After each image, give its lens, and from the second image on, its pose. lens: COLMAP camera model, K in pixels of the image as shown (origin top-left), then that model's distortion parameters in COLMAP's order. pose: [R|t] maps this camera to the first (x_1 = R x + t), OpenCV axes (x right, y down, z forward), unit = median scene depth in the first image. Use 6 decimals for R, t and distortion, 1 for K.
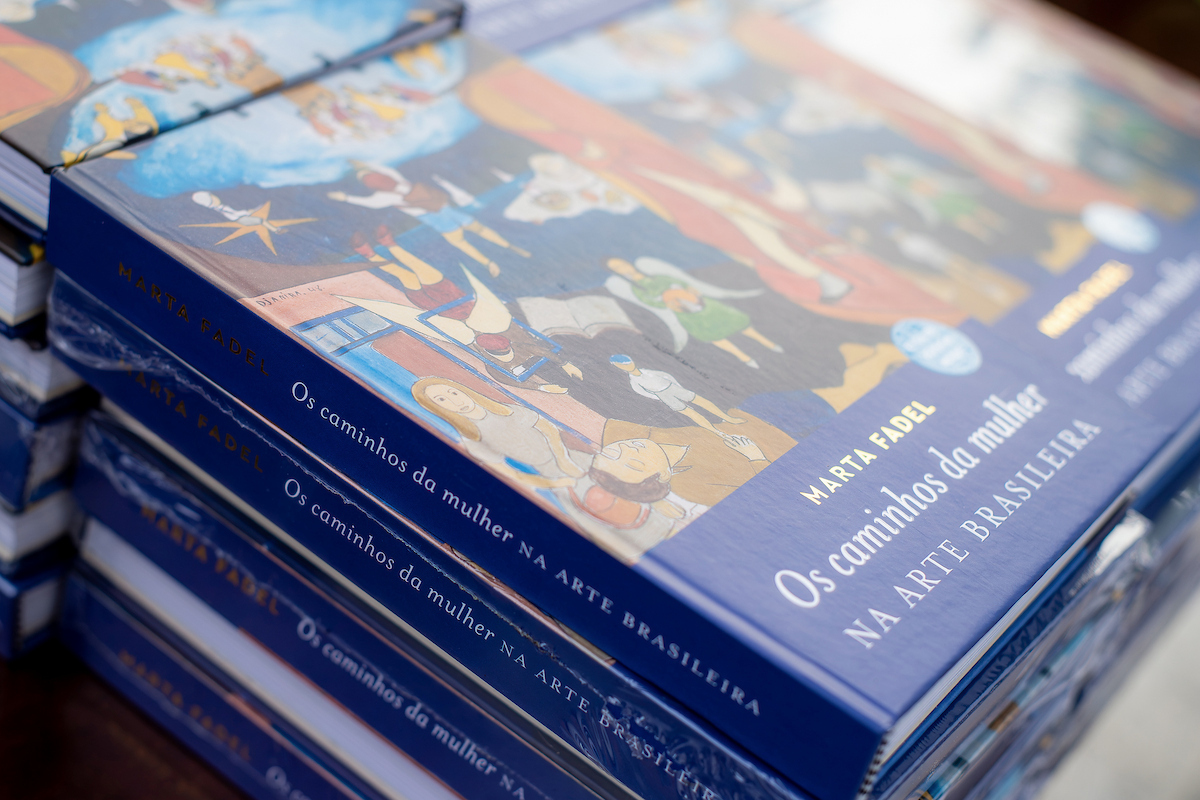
lens RADIAL K [[1972.8, 0, 601.7], [0, 1972.8, 483.9], [0, 0, 1]] dist [-0.103172, 0.020889]
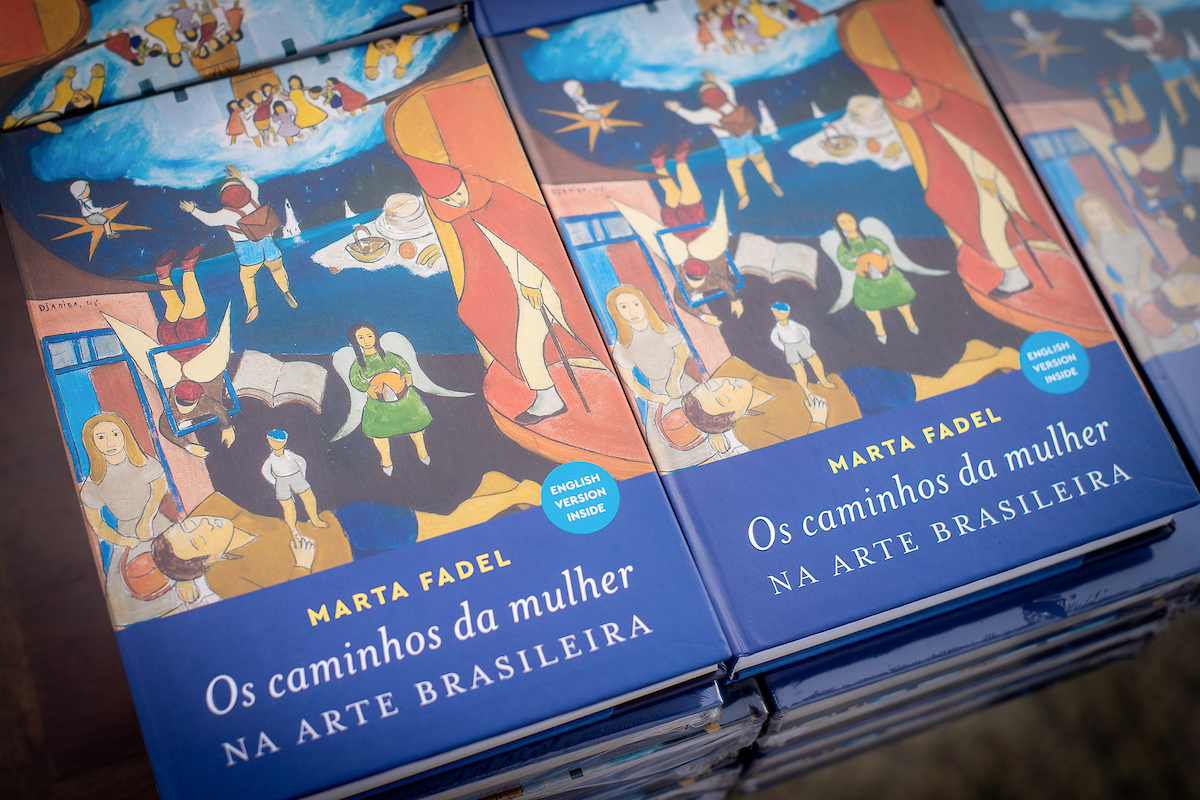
lens RADIAL K [[1972.8, 0, 601.7], [0, 1972.8, 483.9], [0, 0, 1]] dist [-0.103172, 0.020889]
pose [[0.827246, 0.397712, -0.396850, 0.662103], [-0.241533, 0.889479, 0.387928, -0.549198], [0.507273, -0.225059, 0.831879, 0.062266]]
